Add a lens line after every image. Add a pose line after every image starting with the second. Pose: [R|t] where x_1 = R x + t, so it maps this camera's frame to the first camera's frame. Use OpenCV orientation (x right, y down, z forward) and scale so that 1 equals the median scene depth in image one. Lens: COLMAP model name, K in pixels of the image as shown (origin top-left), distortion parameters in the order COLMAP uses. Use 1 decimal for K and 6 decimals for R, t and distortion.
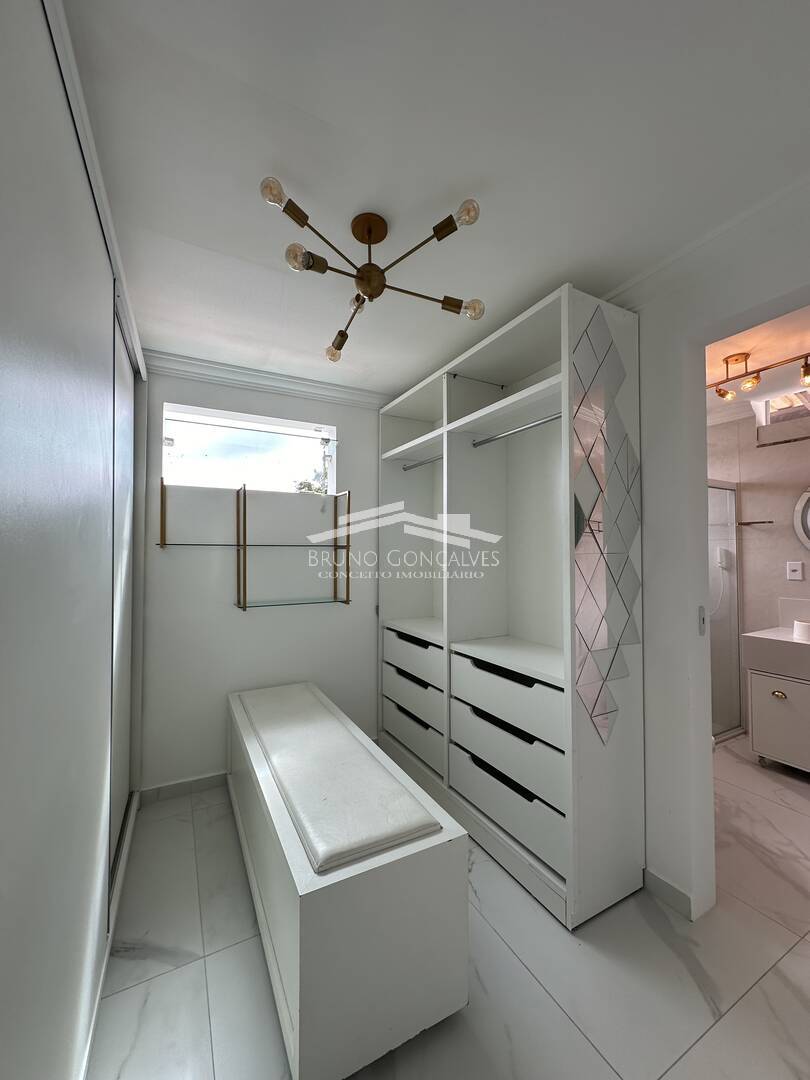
lens RADIAL K [[429.9, 0, 412.1], [0, 429.9, 542.6], [0, 0, 1]] dist [-0.002842, 0.000981]
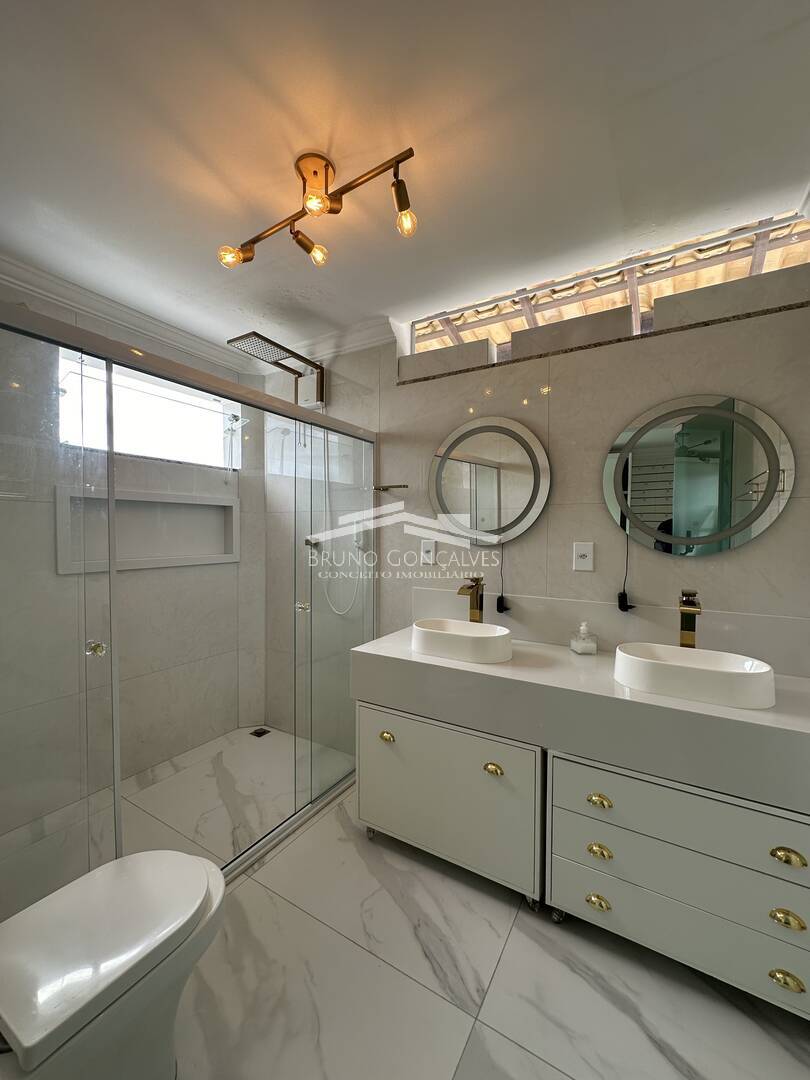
lens RADIAL K [[429.9, 0, 404.2], [0, 429.9, 538.9], [0, 0, 1]] dist [-0.002842, 0.000981]
pose [[0.866740, 0.001027, 0.498759, 0.456378], [-0.020836, 0.999199, 0.034150, 0.017879], [-0.498325, -0.039992, 0.866067, 0.351171]]
